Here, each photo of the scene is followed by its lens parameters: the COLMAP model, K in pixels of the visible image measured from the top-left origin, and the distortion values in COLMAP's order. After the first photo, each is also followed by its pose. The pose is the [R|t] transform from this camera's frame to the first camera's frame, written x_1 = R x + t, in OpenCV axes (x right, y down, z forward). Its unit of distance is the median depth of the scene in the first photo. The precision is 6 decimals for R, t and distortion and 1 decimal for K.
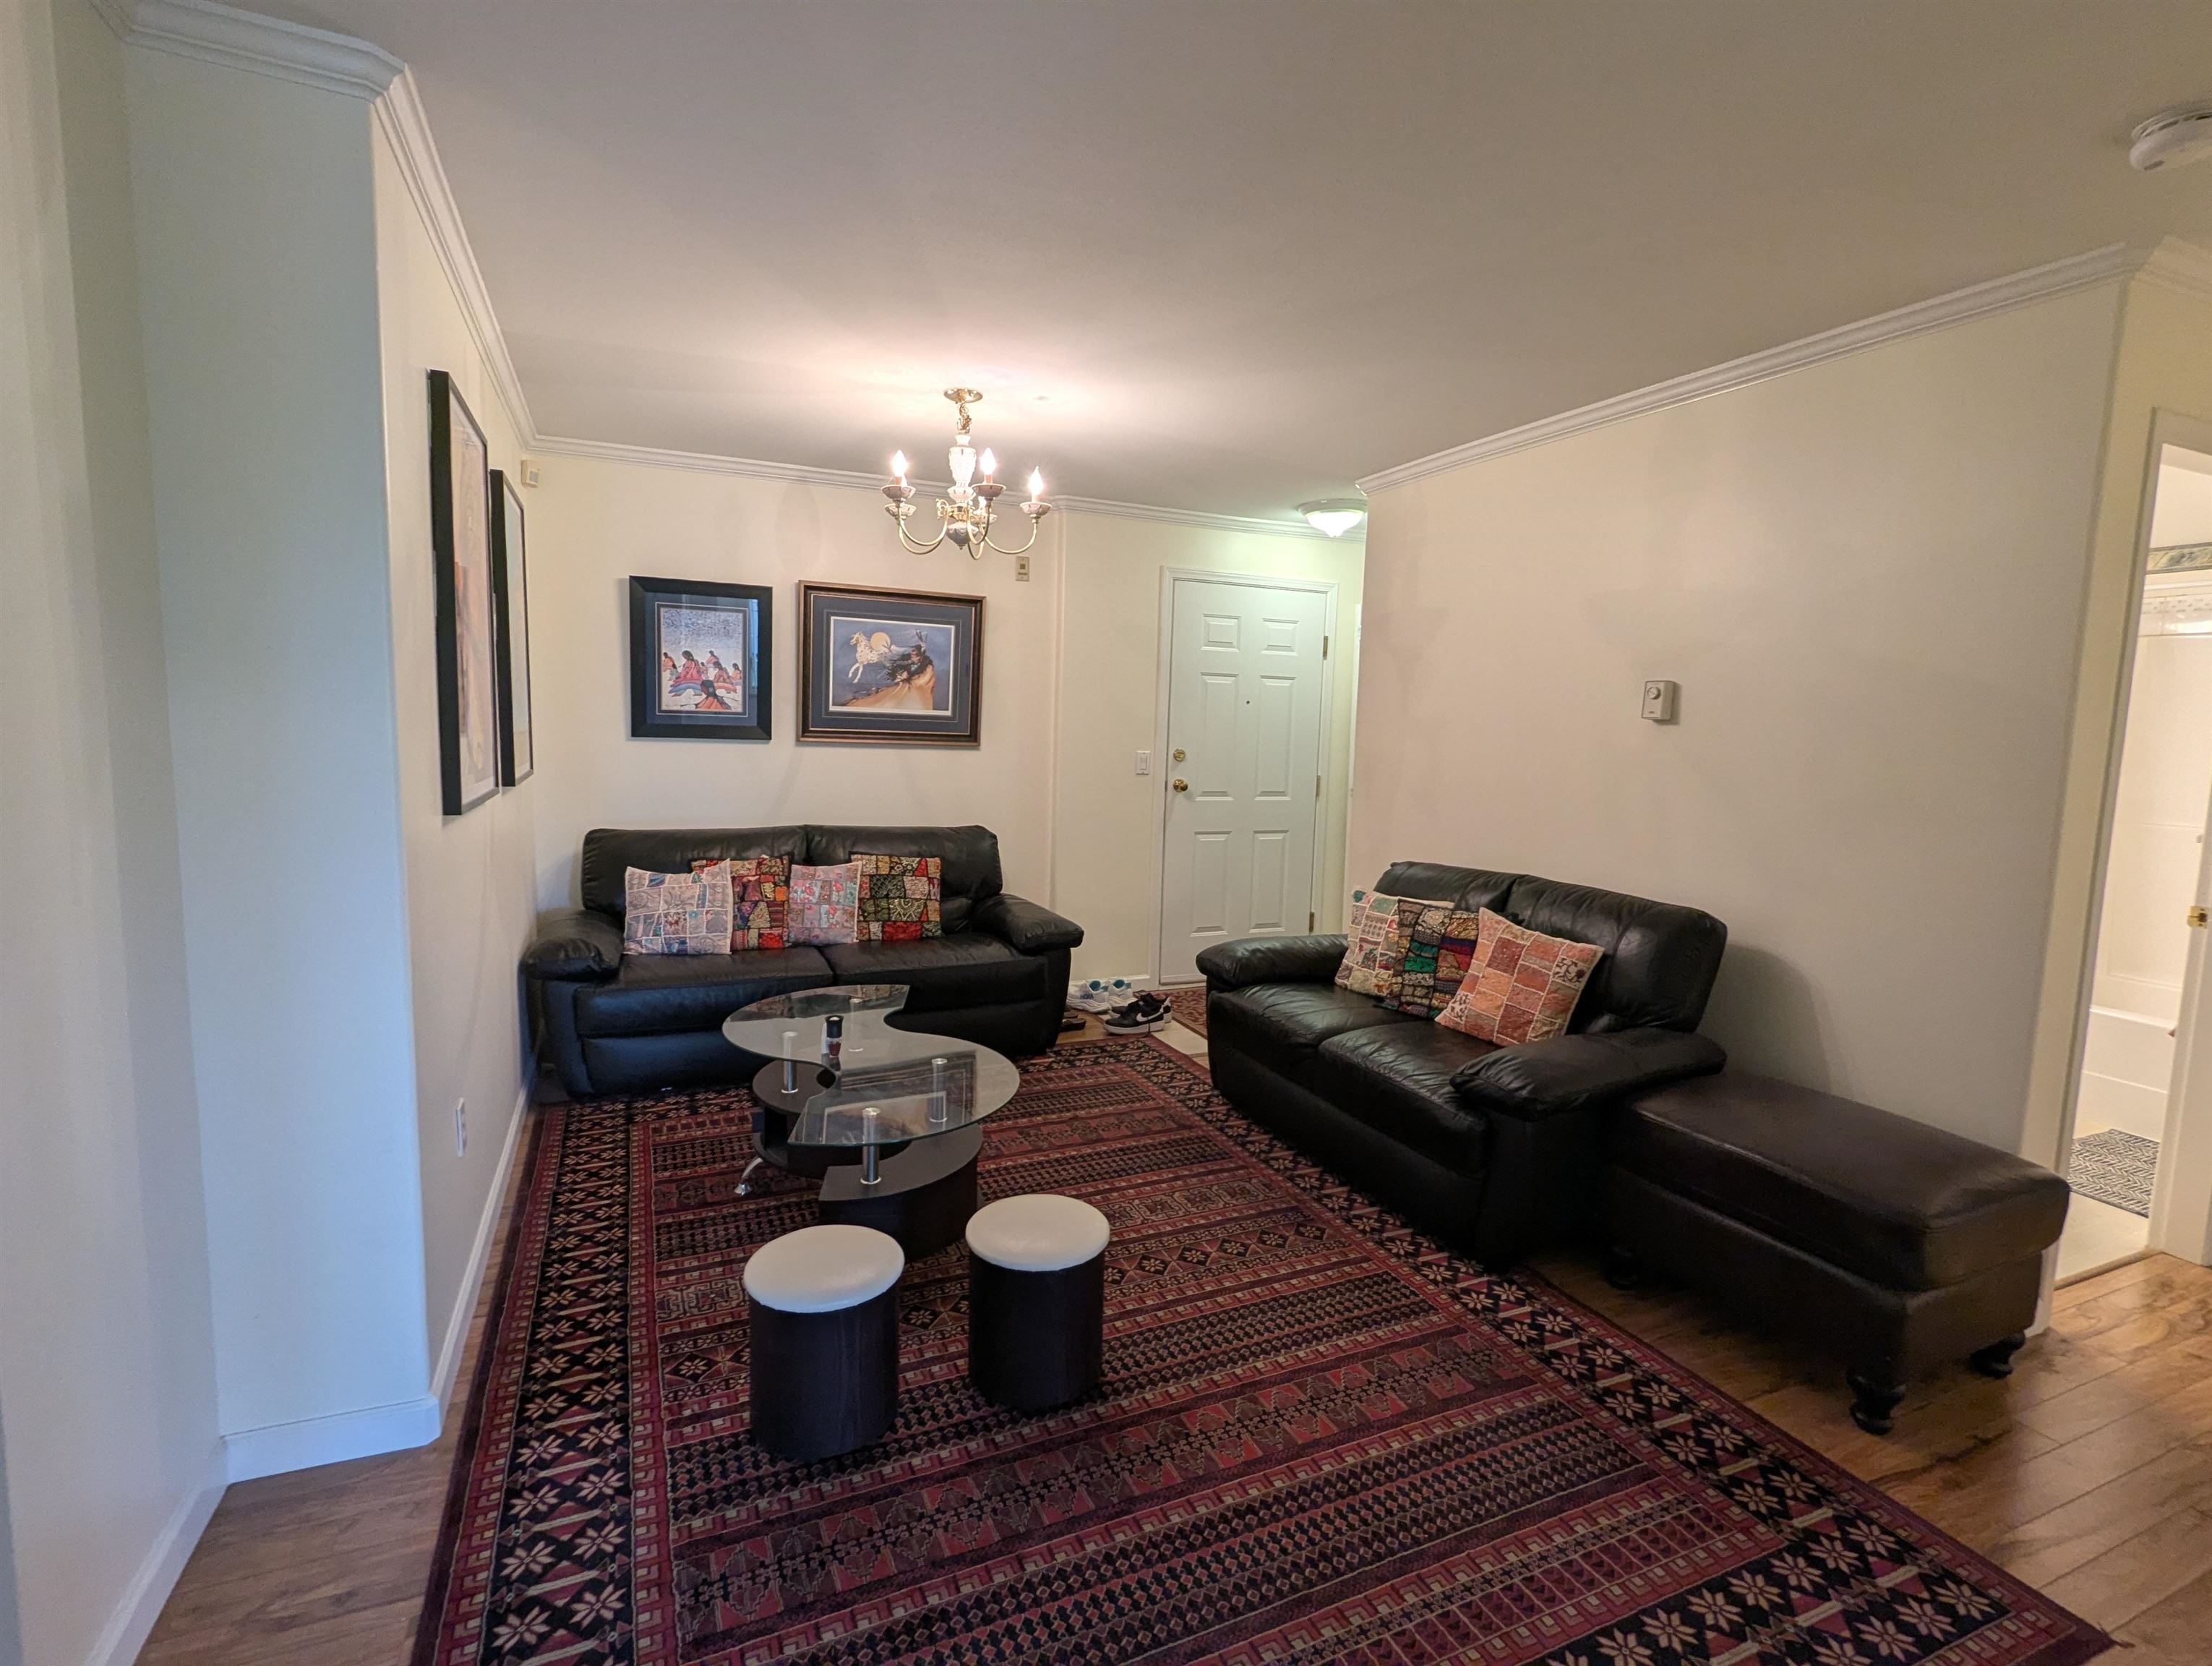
lens RADIAL K [[1049.5, 0, 1101.4], [0, 1049.5, 828.9], [0, 0, 1]] dist [0.002487, -0.000780]
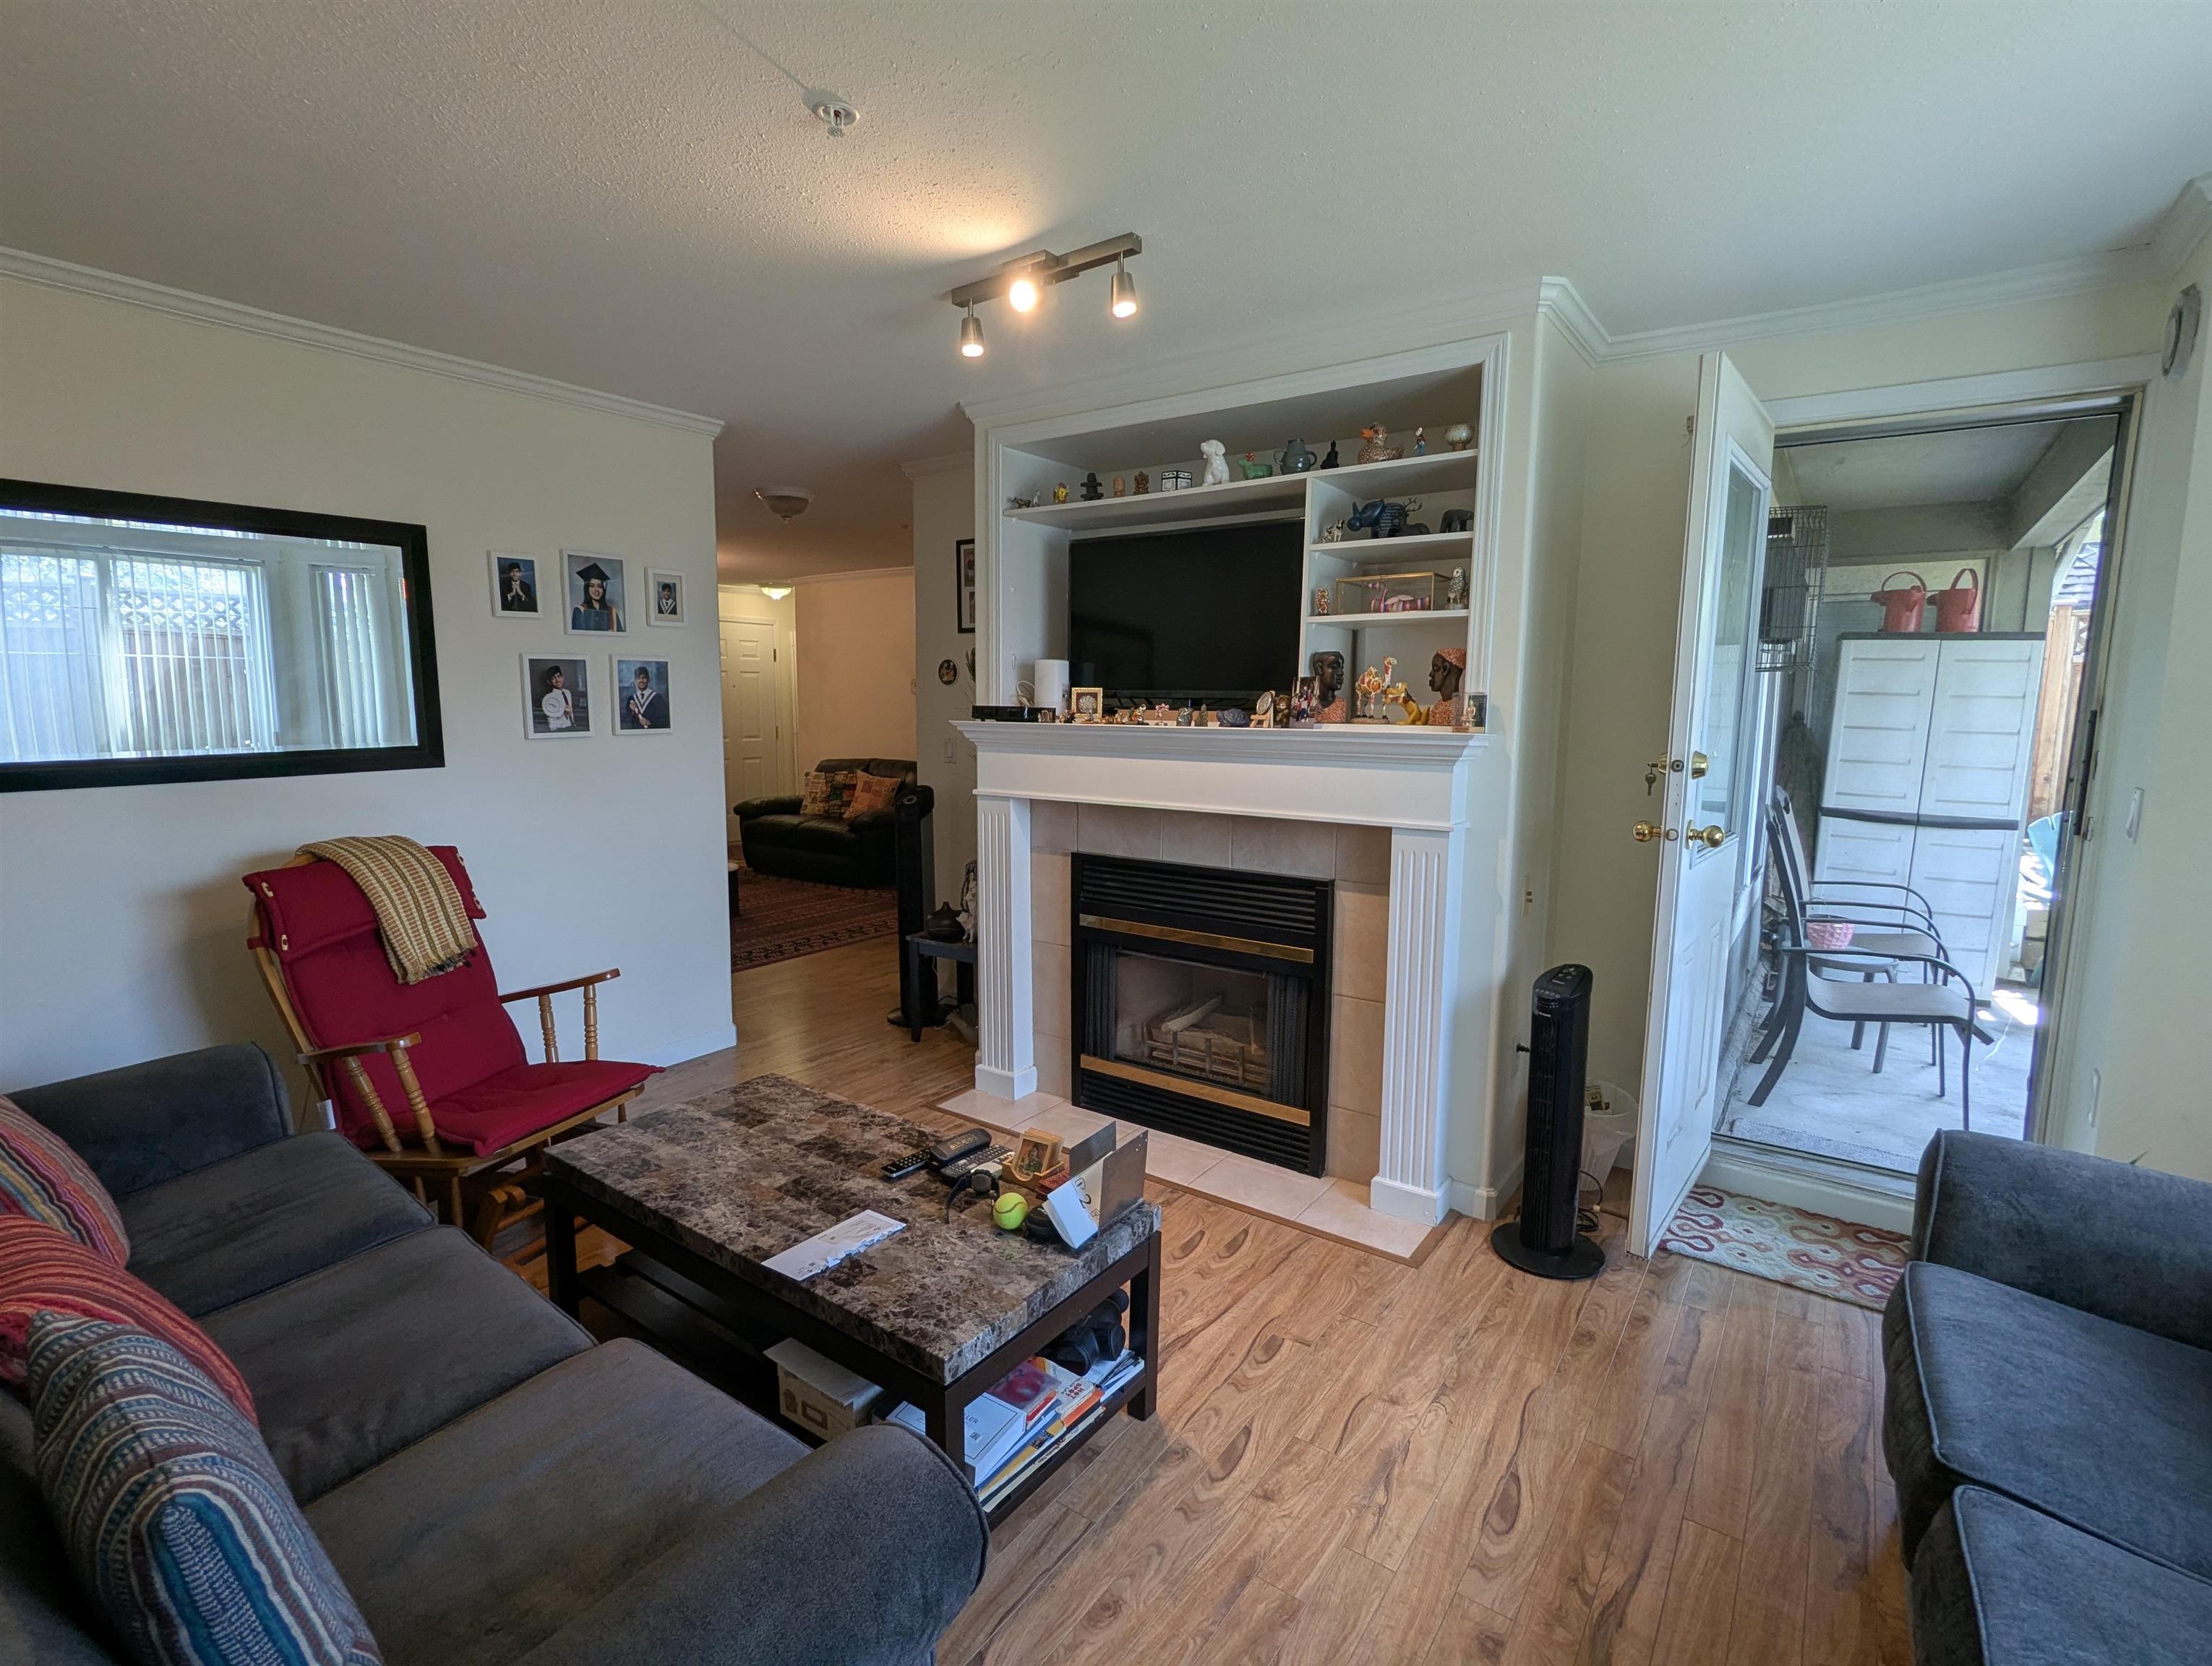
lens RADIAL K [[1049.5, 0, 1102.3], [0, 1049.5, 836.0], [0, 0, 1]] dist [0.002487, -0.000780]
pose [[0.859006, -0.083570, 0.505099, -0.510300], [0.066024, 0.996432, 0.052577, 0.170195], [-0.507691, -0.011815, 0.861458, -1.794590]]
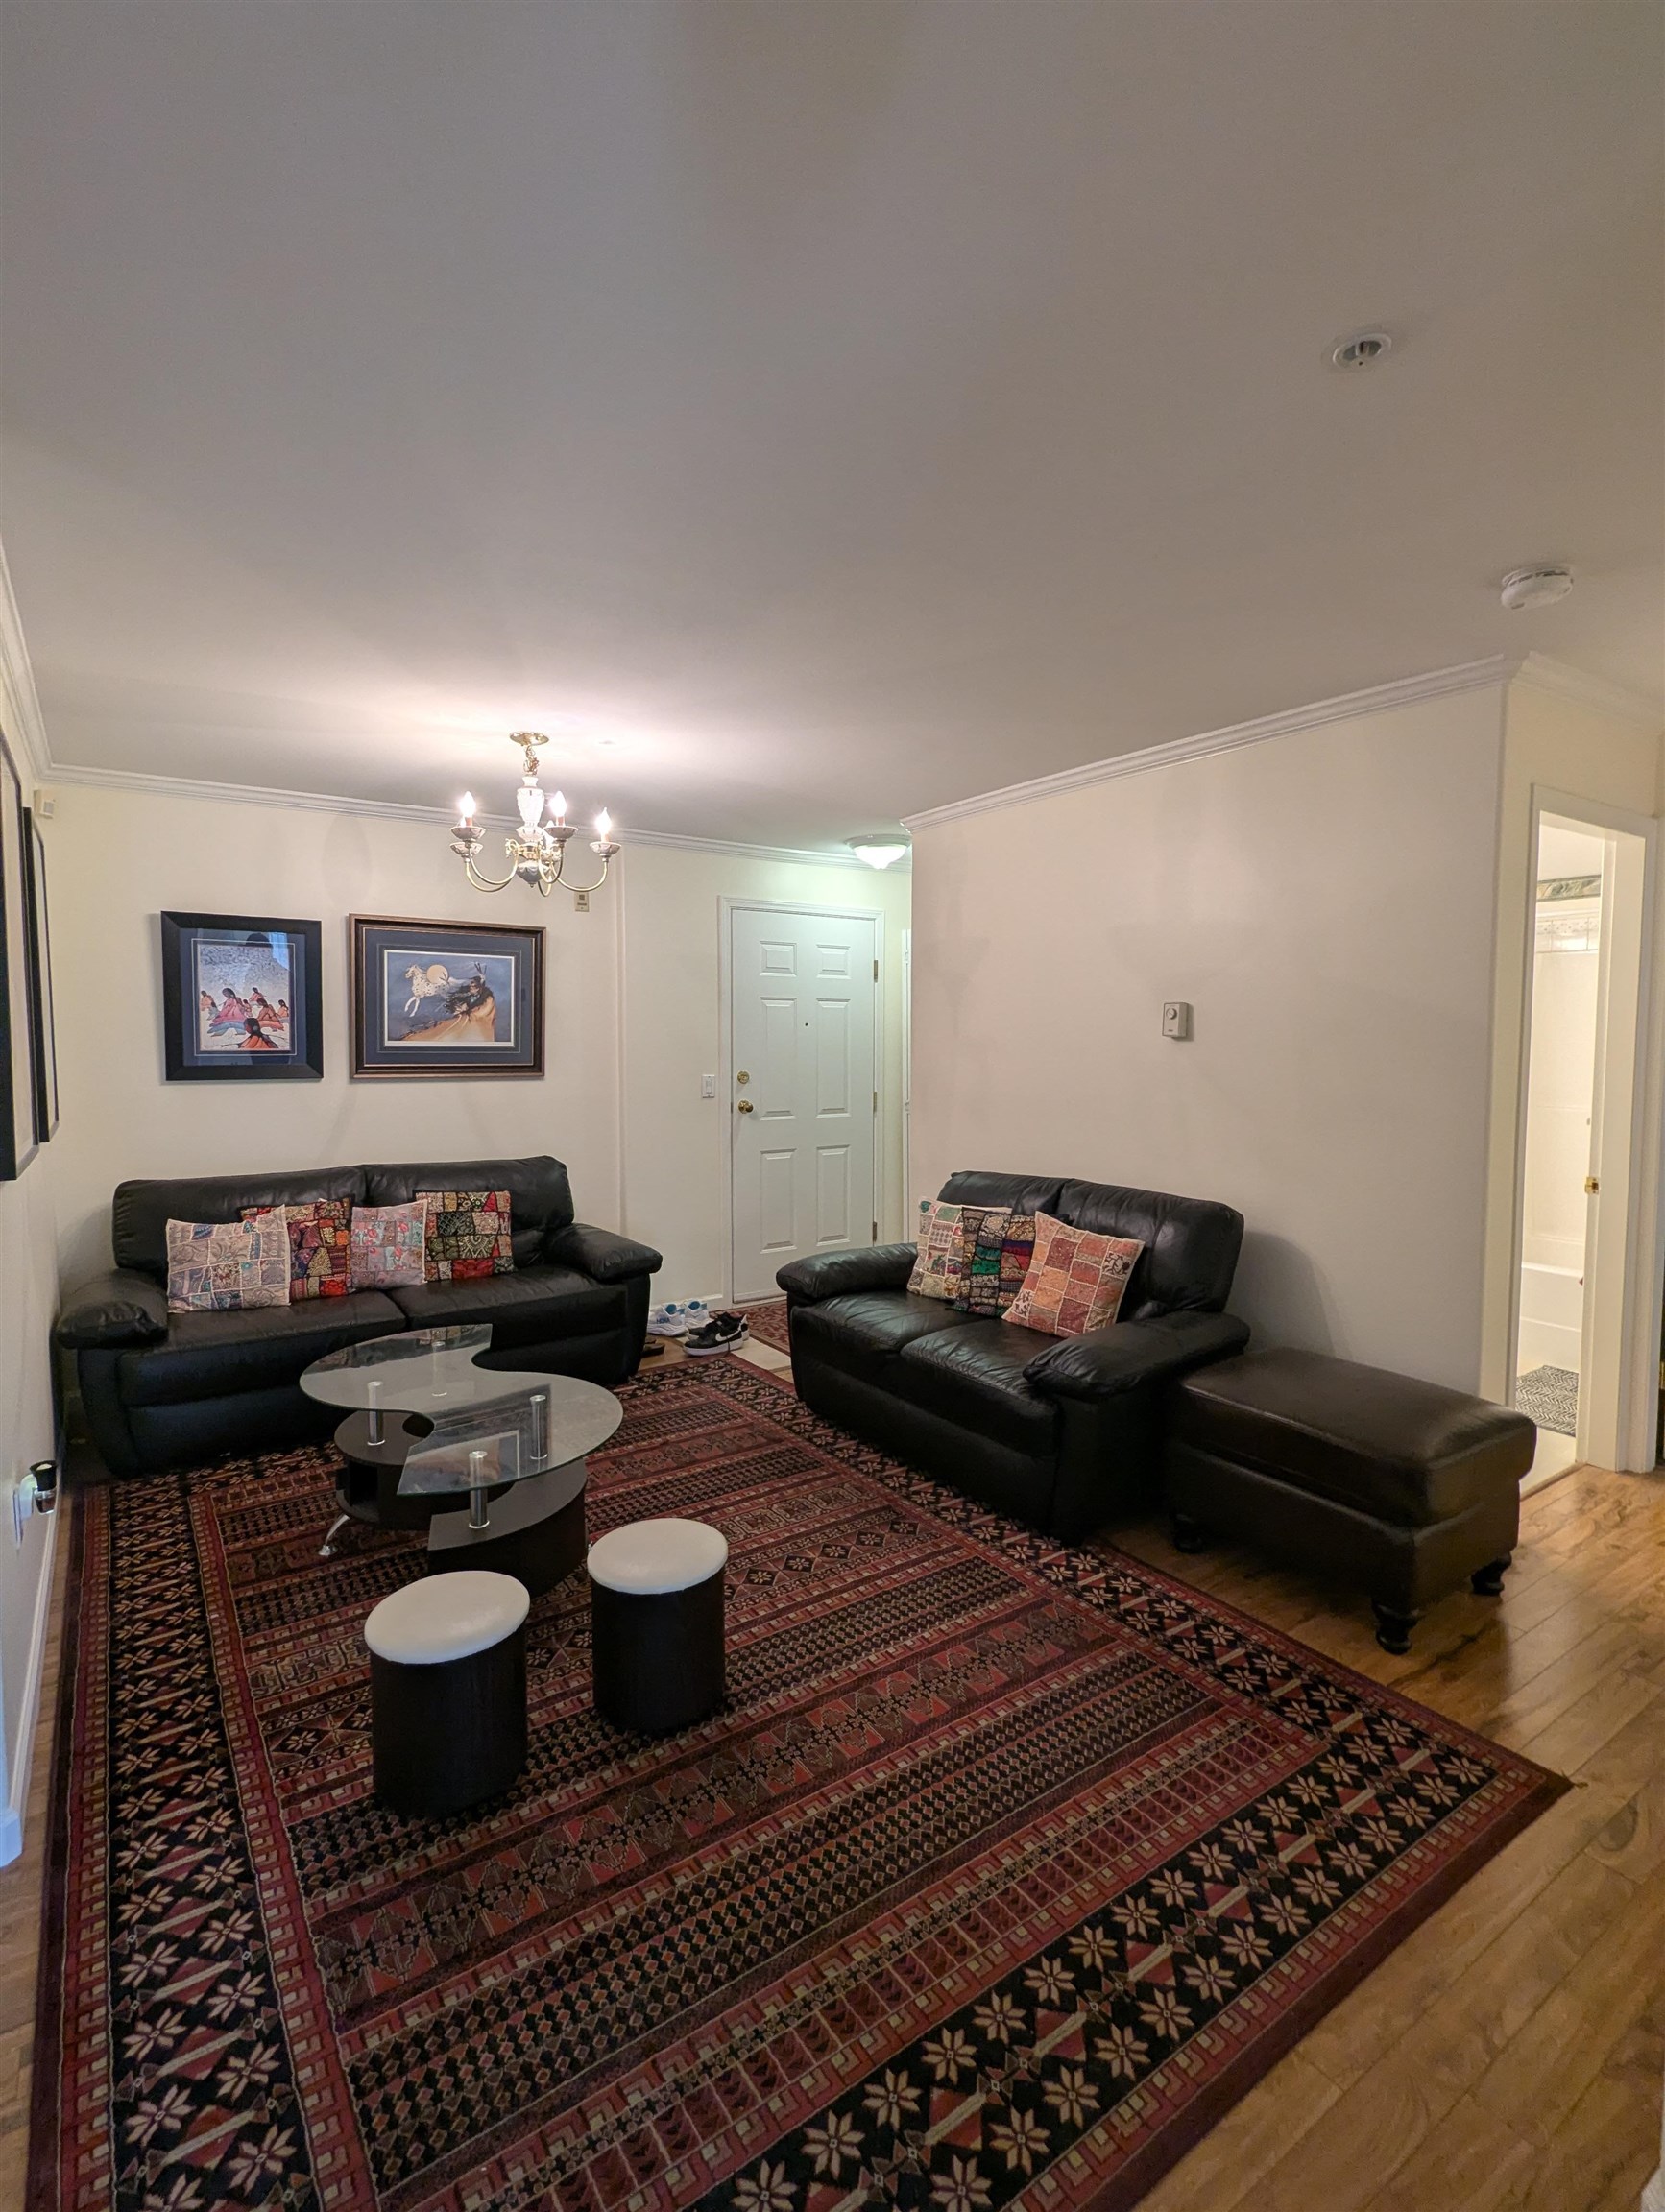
lens RADIAL K [[1049.5, 0, 839.2], [0, 1049.5, 1098.4], [0, 0, 1]] dist [0.002487, -0.000780]
pose [[0.981905, -0.038397, 0.185443, -0.047990], [0.045887, 0.998288, -0.036268, -0.015479], [-0.183733, 0.044121, 0.981986, -0.052994]]
